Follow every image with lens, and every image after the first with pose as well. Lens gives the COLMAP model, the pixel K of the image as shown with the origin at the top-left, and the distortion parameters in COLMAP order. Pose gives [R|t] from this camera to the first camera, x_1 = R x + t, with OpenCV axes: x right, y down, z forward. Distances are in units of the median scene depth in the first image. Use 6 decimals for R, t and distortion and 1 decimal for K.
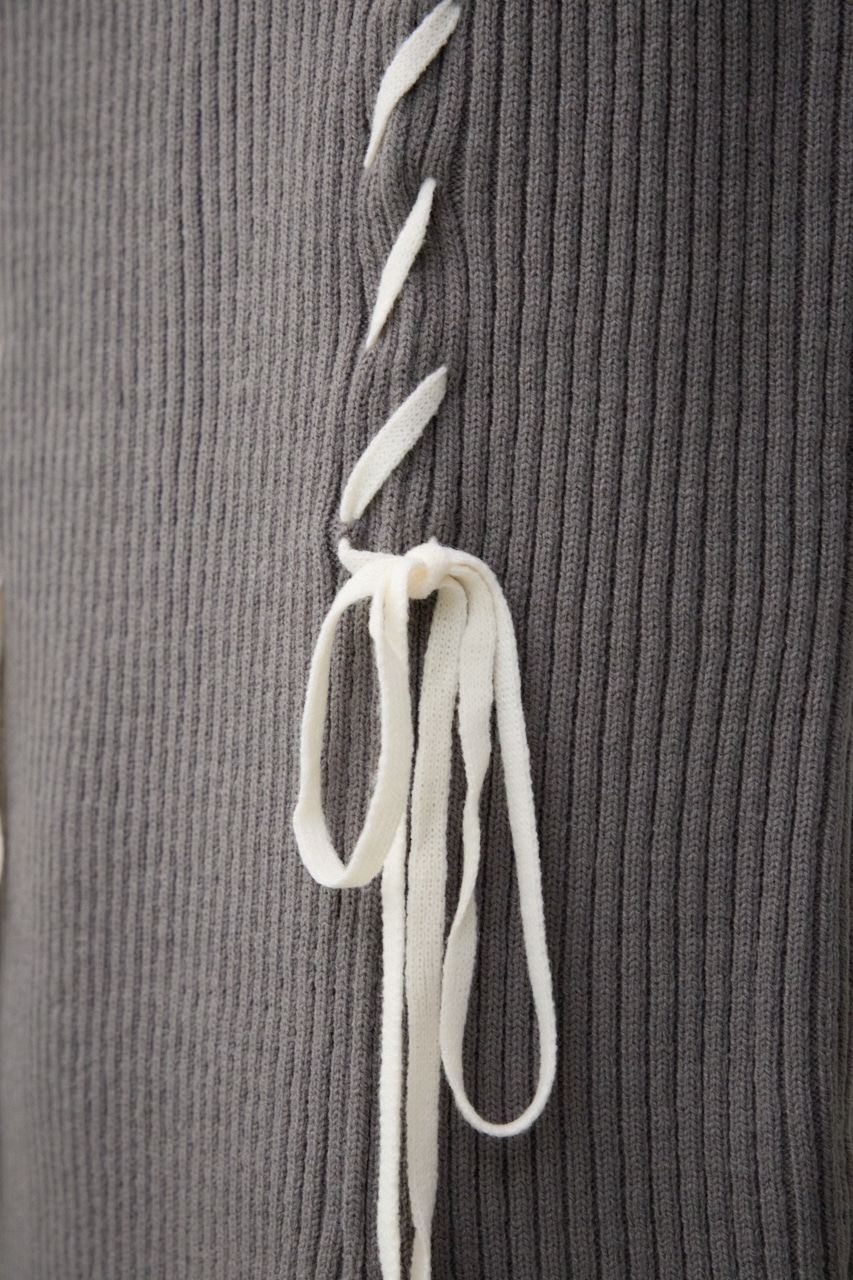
lens RADIAL K [[2614.1, 0, 424.1], [0, 2614.1, 639.2], [0, 0, 1]] dist [0.023988, -0.296316]
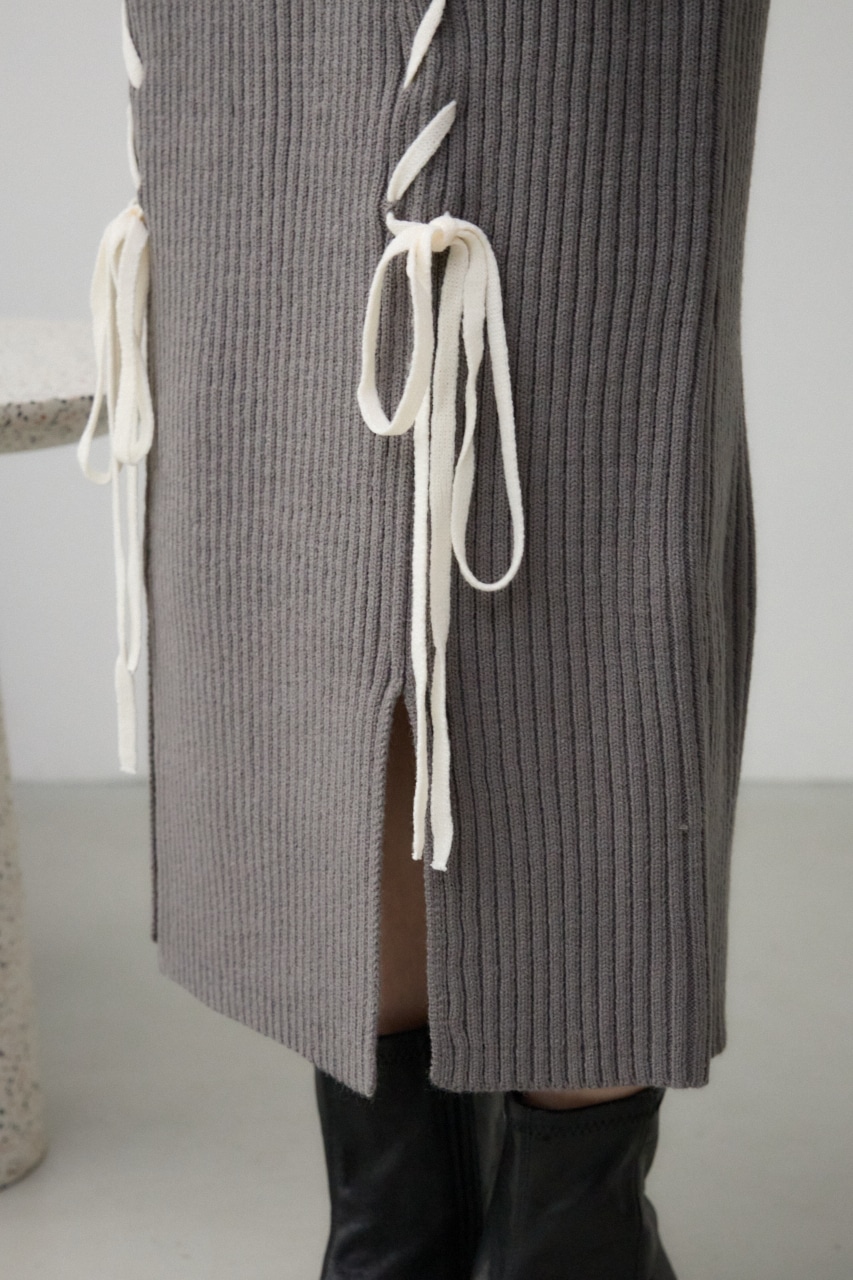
lens RADIAL K [[2614.1, 0, 424.1], [0, 2614.1, 639.2], [0, 0, 1]] dist [0.023988, -0.296316]
pose [[0.999985, -0.003658, -0.004051, -0.004513], [0.004210, 0.989305, 0.145799, -0.014071], [0.003474, -0.145814, 0.989306, -0.577619]]
